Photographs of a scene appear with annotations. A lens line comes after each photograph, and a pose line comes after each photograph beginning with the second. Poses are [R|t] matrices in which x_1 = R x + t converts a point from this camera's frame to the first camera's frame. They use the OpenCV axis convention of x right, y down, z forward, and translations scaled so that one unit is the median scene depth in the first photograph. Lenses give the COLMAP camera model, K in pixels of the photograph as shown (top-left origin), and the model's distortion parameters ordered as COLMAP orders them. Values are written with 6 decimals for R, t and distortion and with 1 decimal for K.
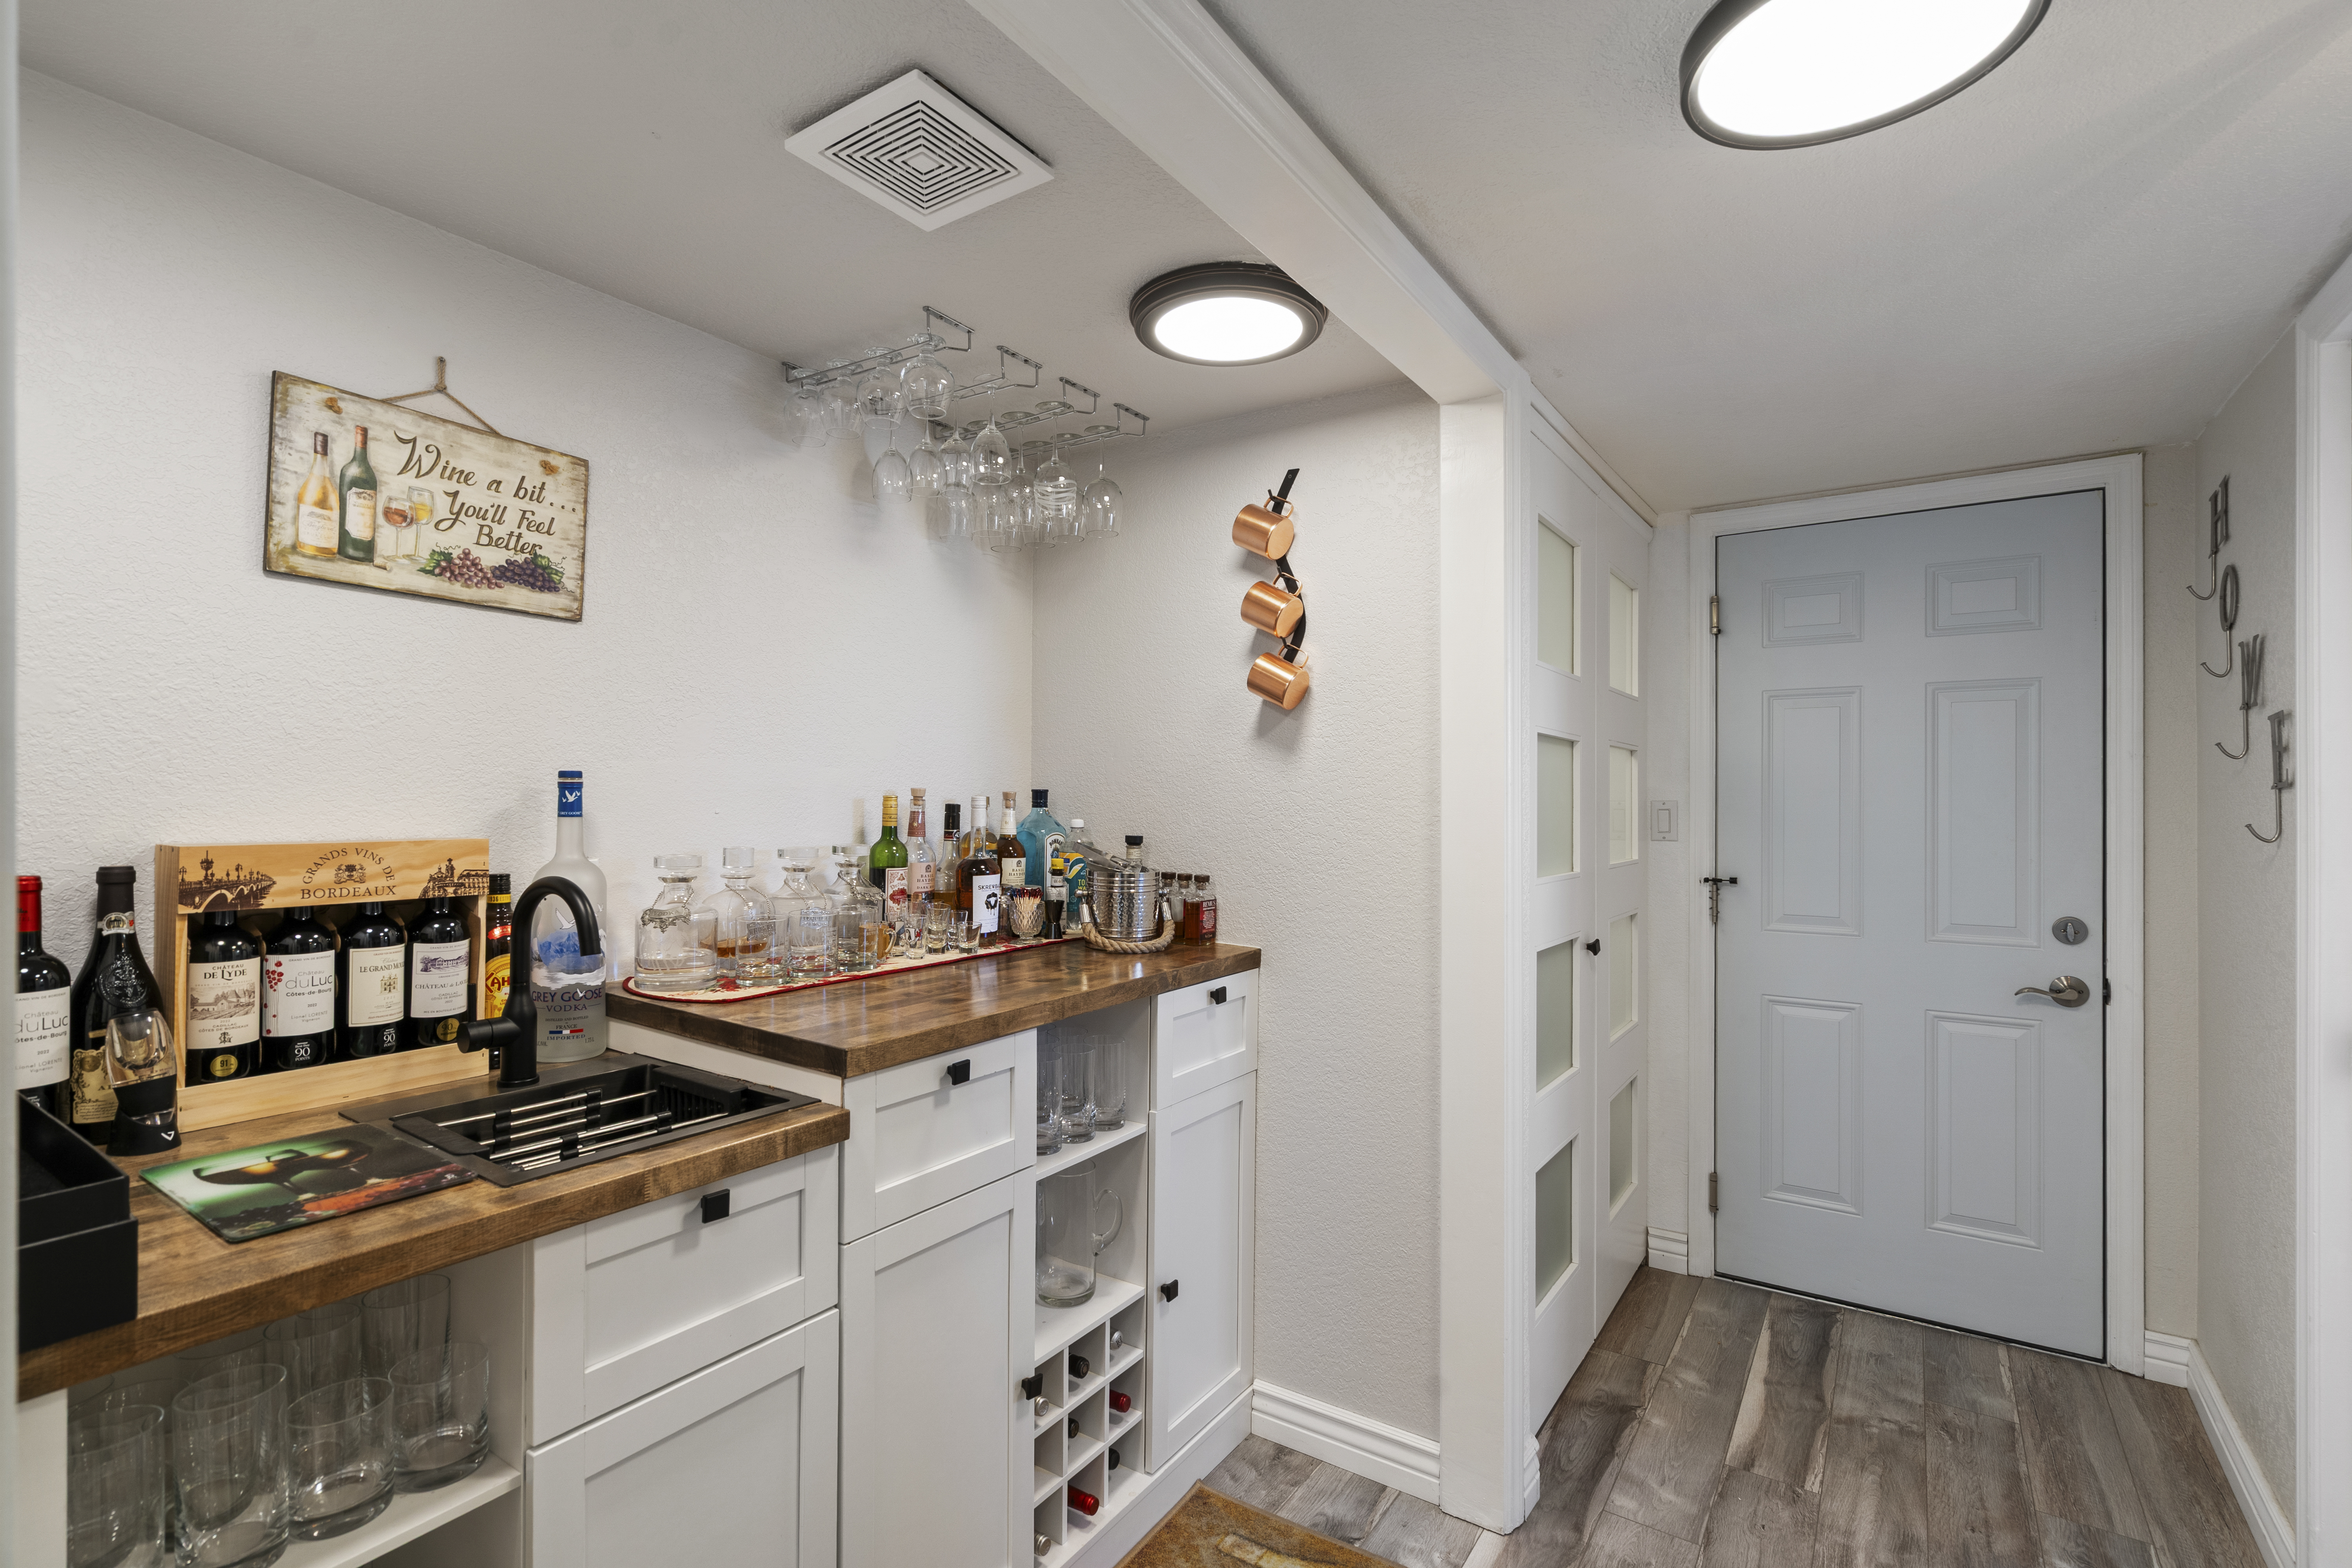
lens RADIAL K [[1084.0, 0, 1177.0], [0, 1084.0, 790.3], [0, 0, 1]] dist [-0.004234, 0.001192]
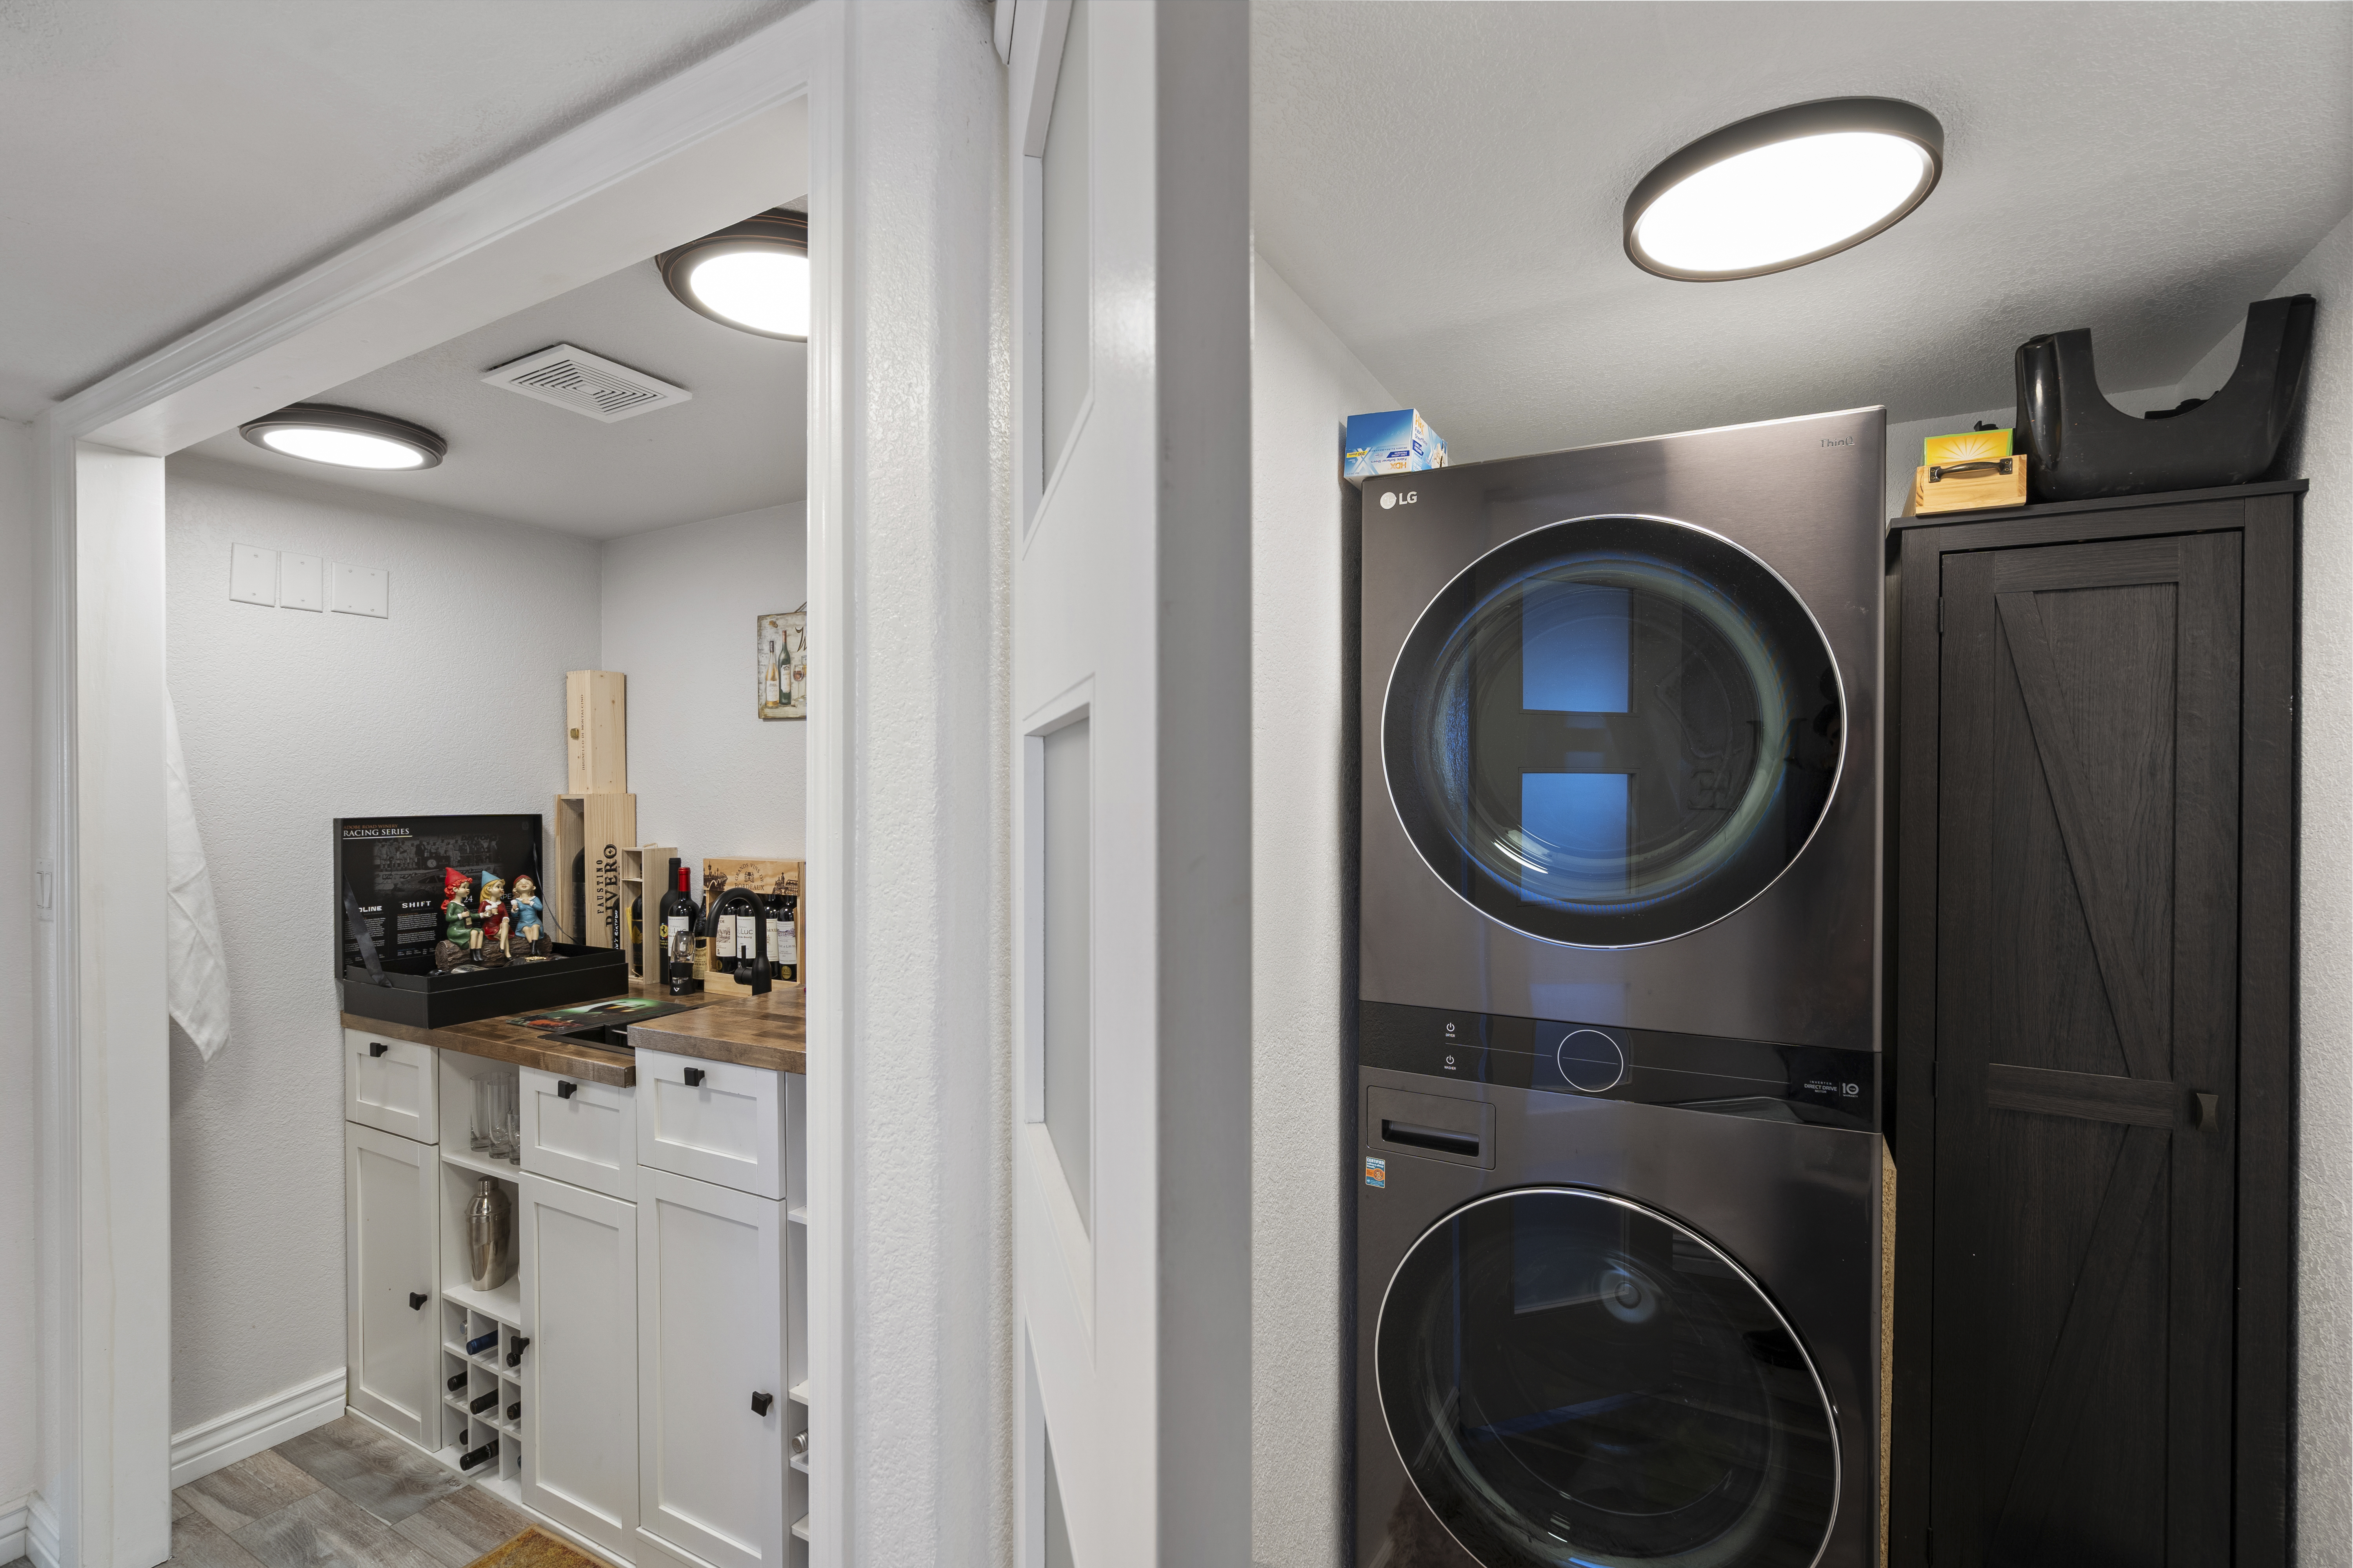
lens RADIAL K [[1084.3, 0, 1184.1], [0, 1084.3, 794.2], [0, 0, 1]] dist [-0.004234, 0.001192]
pose [[0.061832, -0.008601, -0.998050, 1.121397], [0.006869, 0.999943, -0.008192, -0.043718], [0.998063, -0.006350, 0.061887, 1.590336]]
